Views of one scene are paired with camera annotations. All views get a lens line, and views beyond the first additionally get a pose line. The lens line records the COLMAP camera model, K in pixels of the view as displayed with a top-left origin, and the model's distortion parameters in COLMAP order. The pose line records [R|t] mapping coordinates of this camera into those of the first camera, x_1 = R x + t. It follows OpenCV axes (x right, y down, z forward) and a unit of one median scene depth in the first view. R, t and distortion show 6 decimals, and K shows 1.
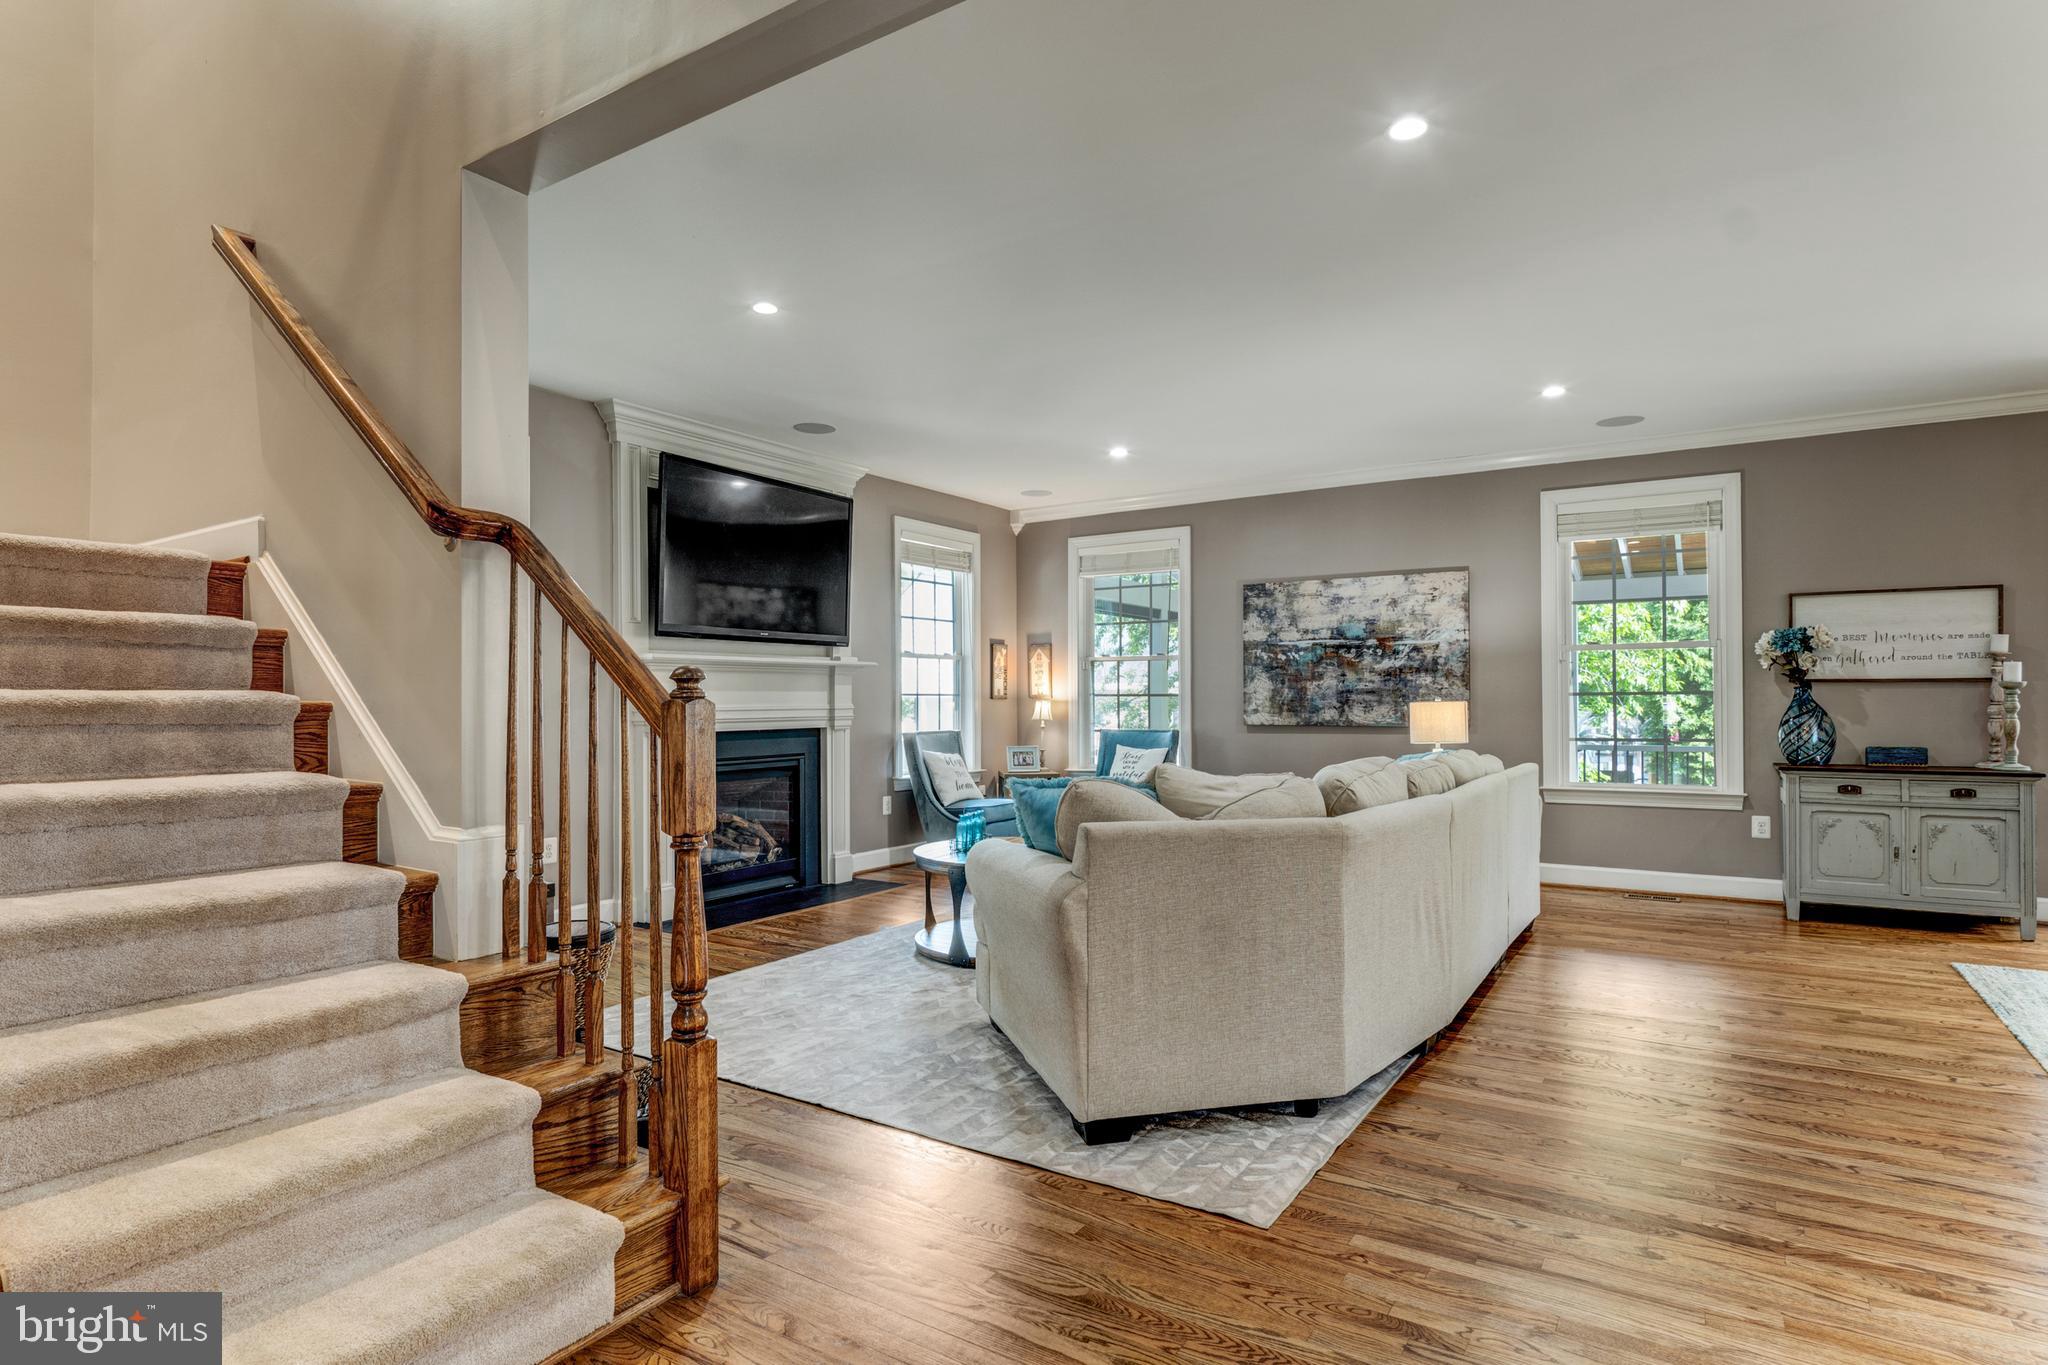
lens RADIAL K [[1025.5, 0, 1051.9], [0, 1025.5, 694.6], [0, 0, 1]] dist [-0.015105, -0.000133]
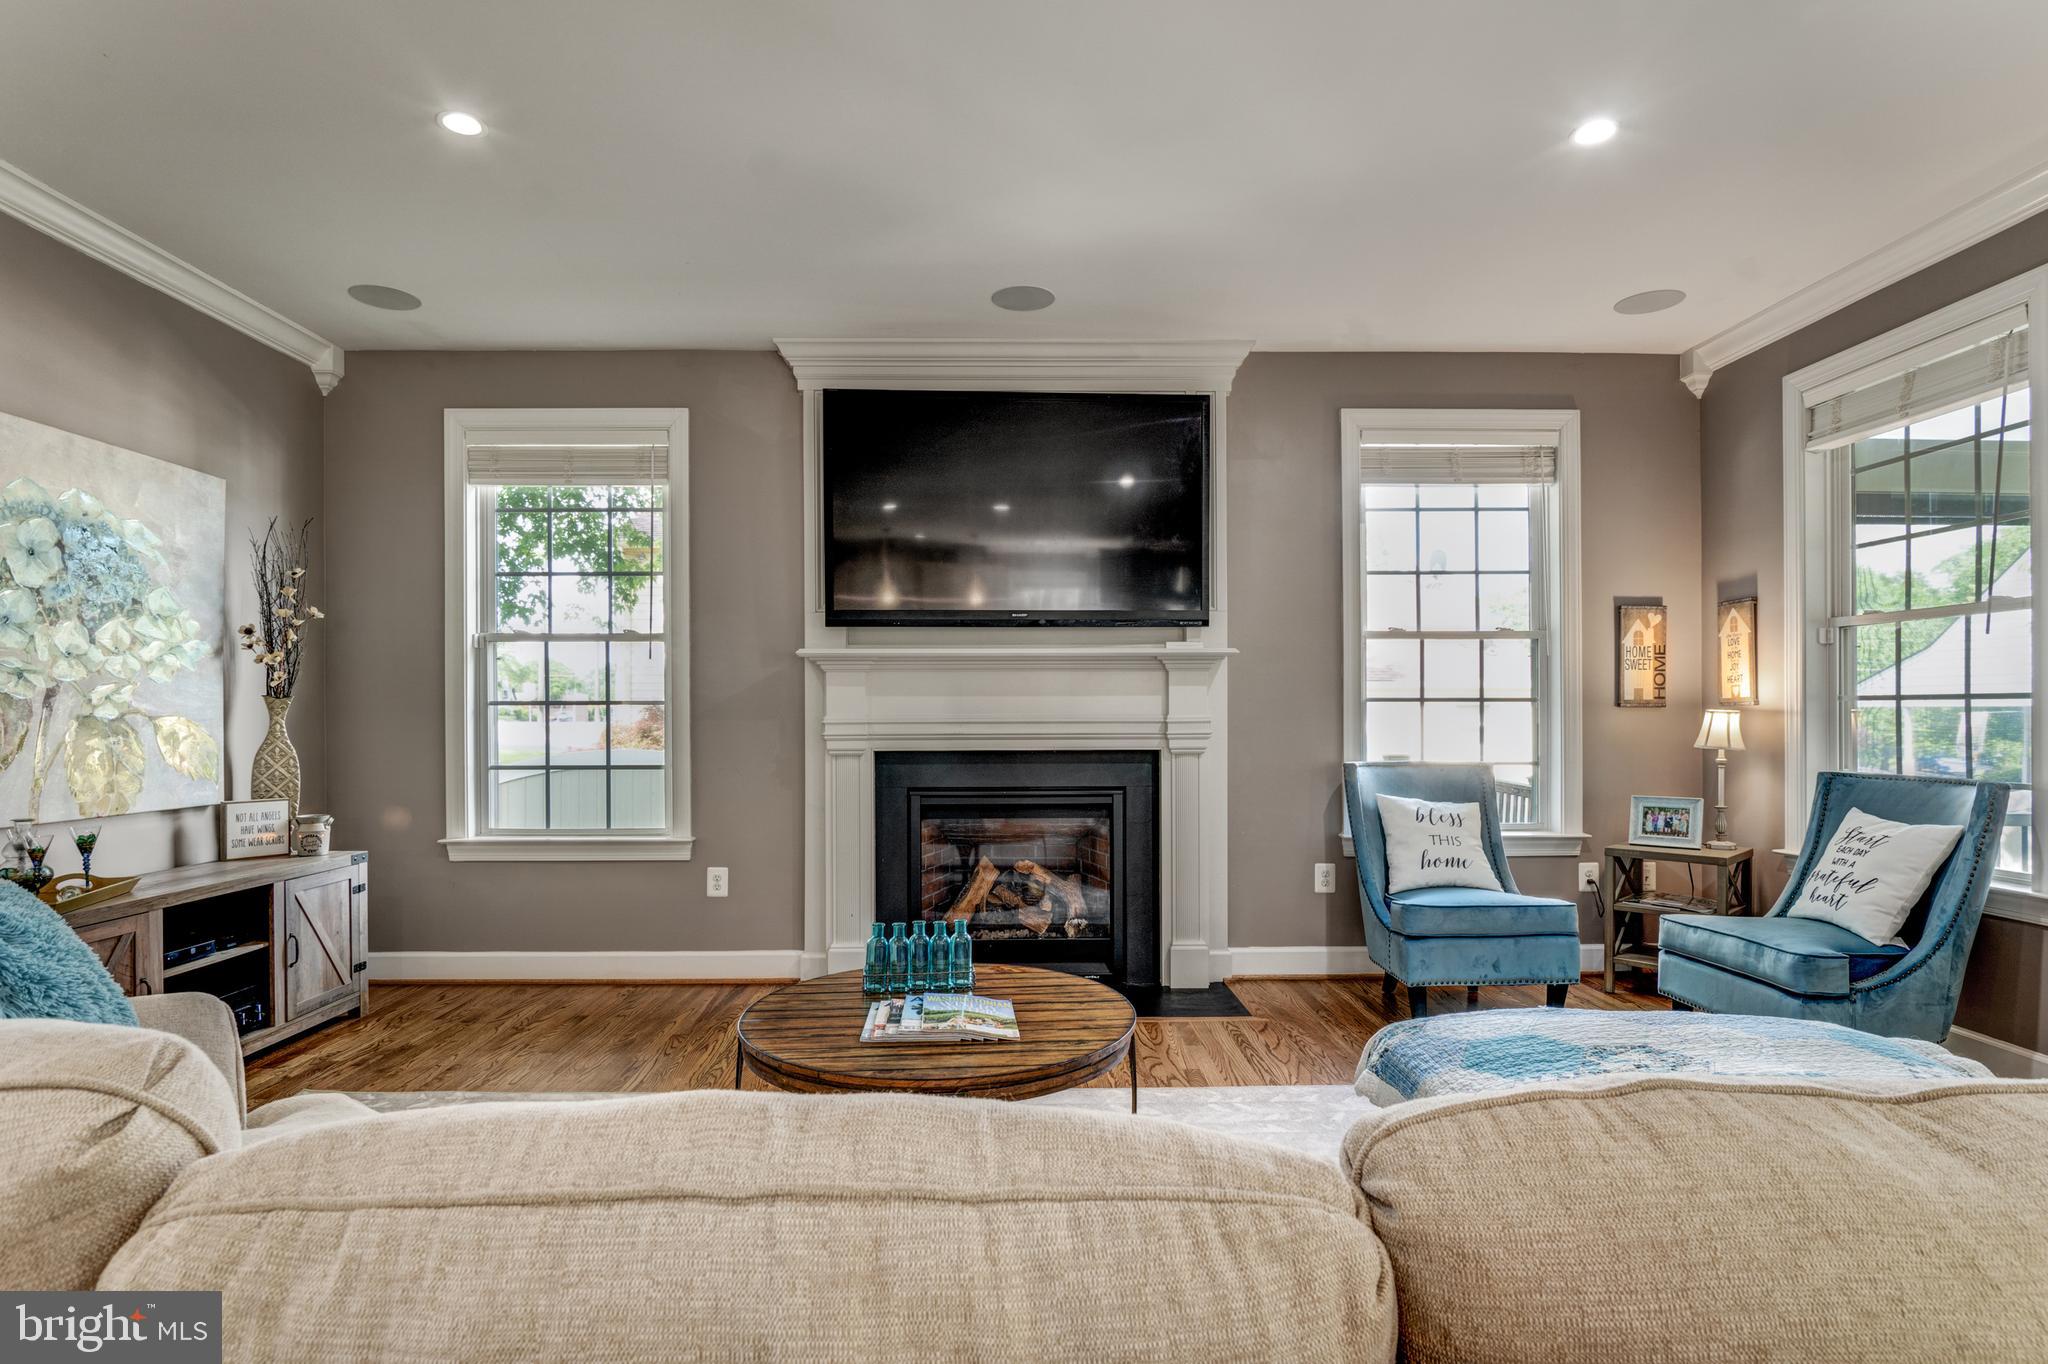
lens RADIAL K [[1025.5, 0, 1008.3], [0, 1025.5, 708.8], [0, 0, 1]] dist [-0.015105, -0.000133]
pose [[0.551833, 0.002161, -0.833952, 0.220563], [0.003992, 0.999978, 0.005233, 0.001320], [0.833945, -0.006217, 0.551813, 0.436600]]
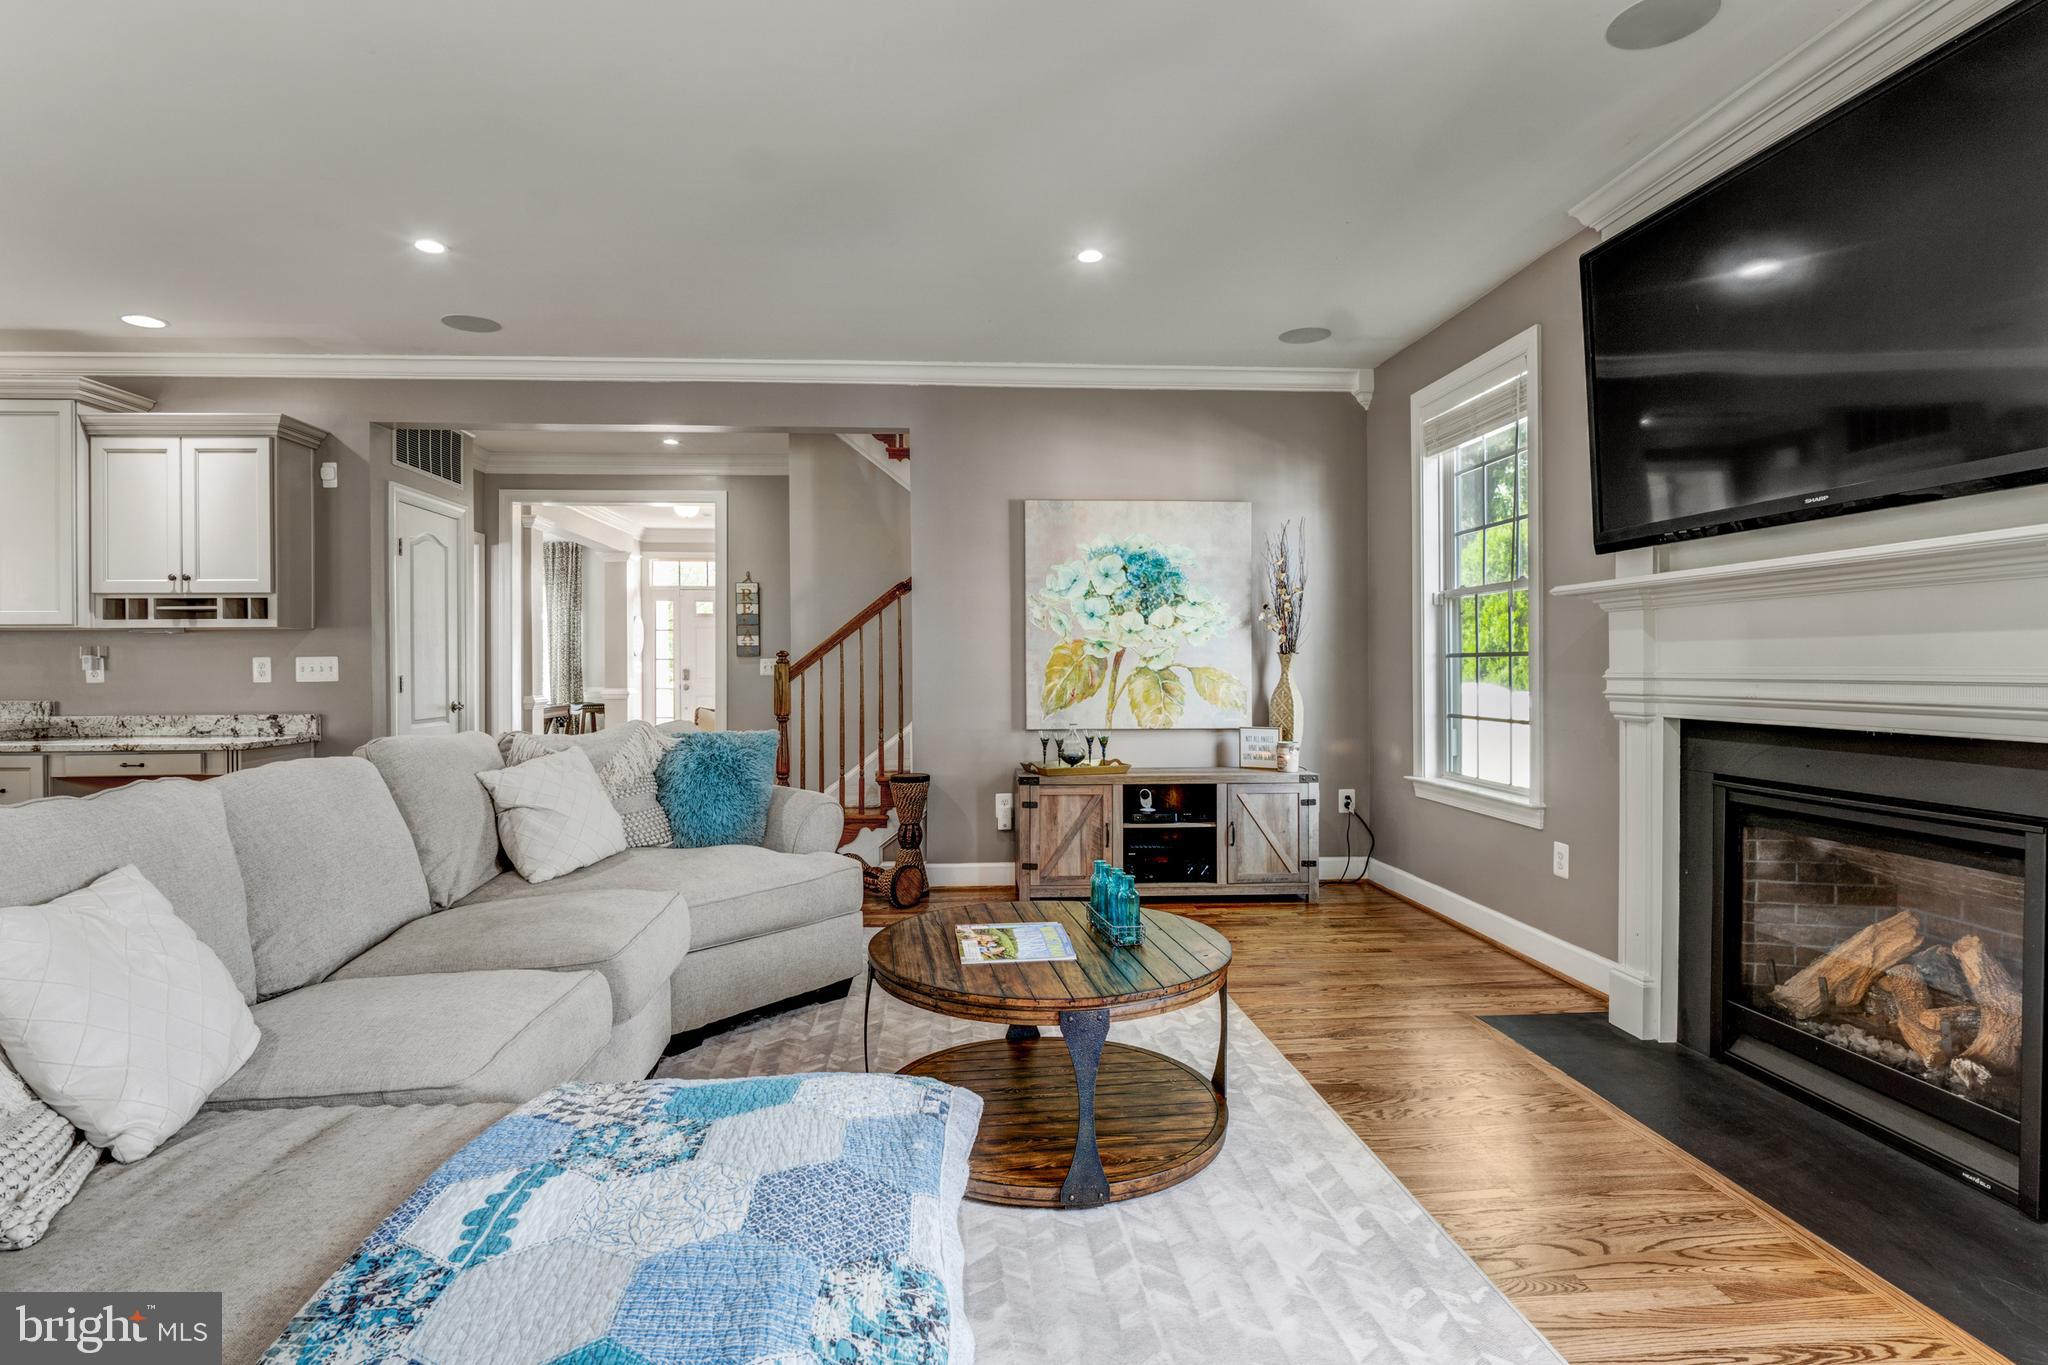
lens RADIAL K [[1025.5, 0, 1015.1], [0, 1025.5, 671.9], [0, 0, 1]] dist [-0.015105, -0.000133]
pose [[-0.796561, 0.013019, -0.604417, 0.166416], [0.013241, 0.999904, 0.004087, 0.003629], [0.604413, -0.004747, -0.796657, 0.824025]]
